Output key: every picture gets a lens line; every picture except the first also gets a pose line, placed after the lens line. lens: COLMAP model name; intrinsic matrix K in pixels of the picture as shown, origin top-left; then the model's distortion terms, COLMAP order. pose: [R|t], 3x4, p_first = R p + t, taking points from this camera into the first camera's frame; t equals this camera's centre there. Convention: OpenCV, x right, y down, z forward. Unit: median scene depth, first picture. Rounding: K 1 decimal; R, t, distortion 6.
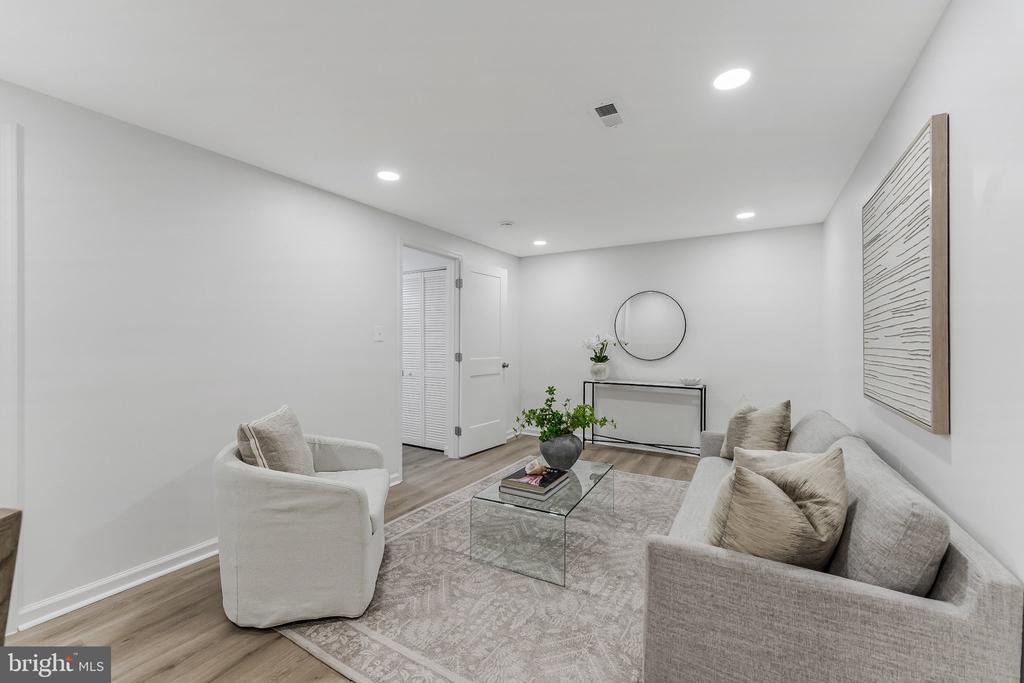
lens RADIAL K [[413.1, 0, 519.1], [0, 413.1, 342.8], [0, 0, 1]] dist [-0.000776, -0.000726]
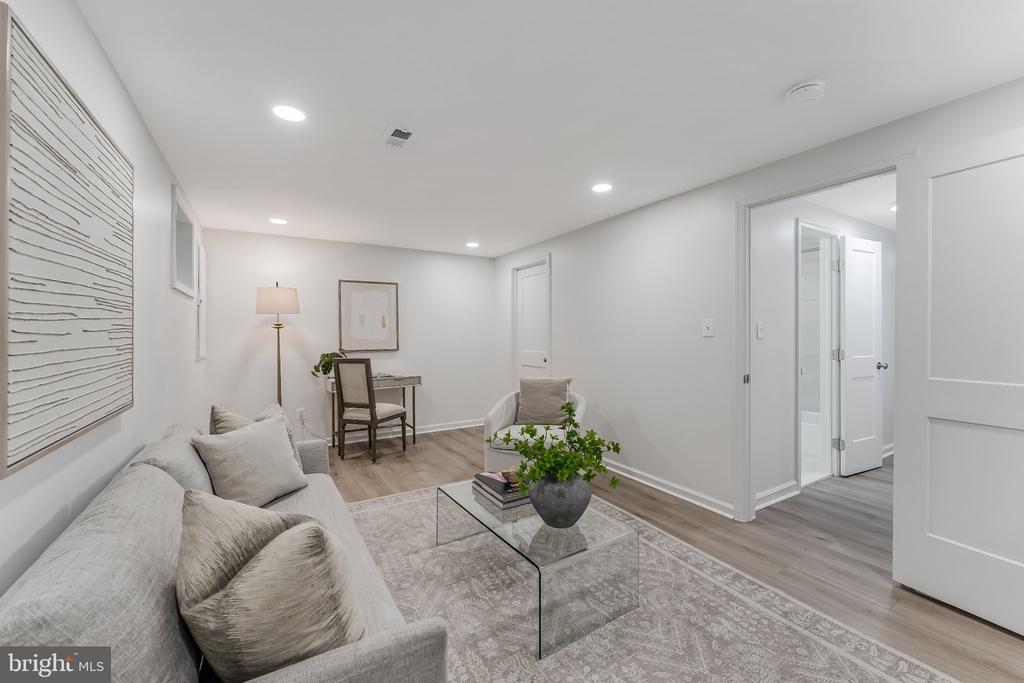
lens RADIAL K [[413.1, 0, 517.9], [0, 413.1, 334.8], [0, 0, 1]] dist [-0.000776, -0.000726]
pose [[-0.477772, 0.000255, -0.878484, 0.803674], [-0.006309, 0.999973, 0.003722, -0.011947], [0.878461, 0.007320, -0.477757, 1.383950]]
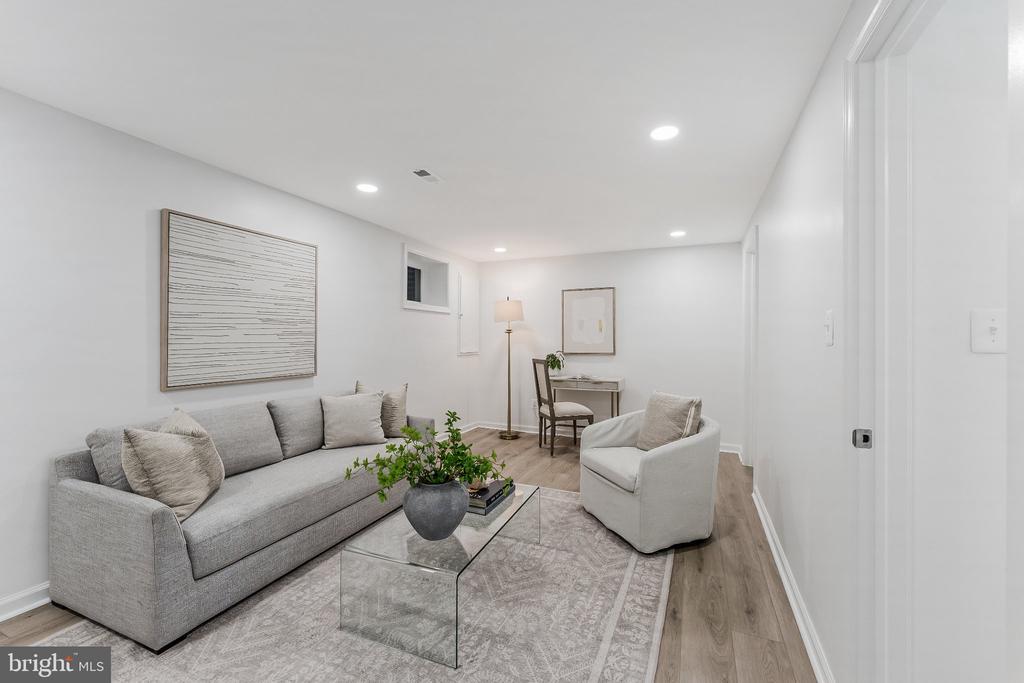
lens RADIAL K [[413.1, 0, 517.7], [0, 413.1, 339.5], [0, 0, 1]] dist [-0.000776, -0.000726]
pose [[-0.993020, -0.006265, -0.117781, 0.055395], [-0.007577, 0.999914, 0.010697, -0.015313], [0.117704, 0.011514, -0.992982, 1.820158]]
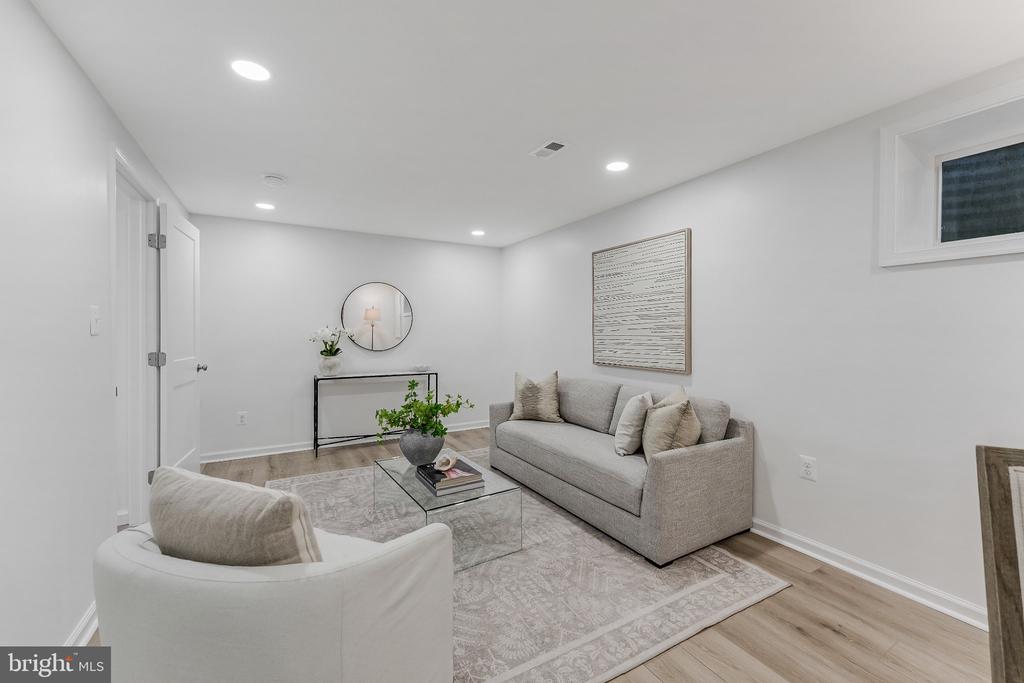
lens RADIAL K [[413.1, 0, 522.9], [0, 413.1, 336.0], [0, 0, 1]] dist [-0.000776, -0.000726]
pose [[0.496773, -0.011753, 0.867801, -0.677210], [0.006763, 0.999930, 0.009671, -0.004032], [-0.867854, 0.001064, 0.496818, 0.342520]]
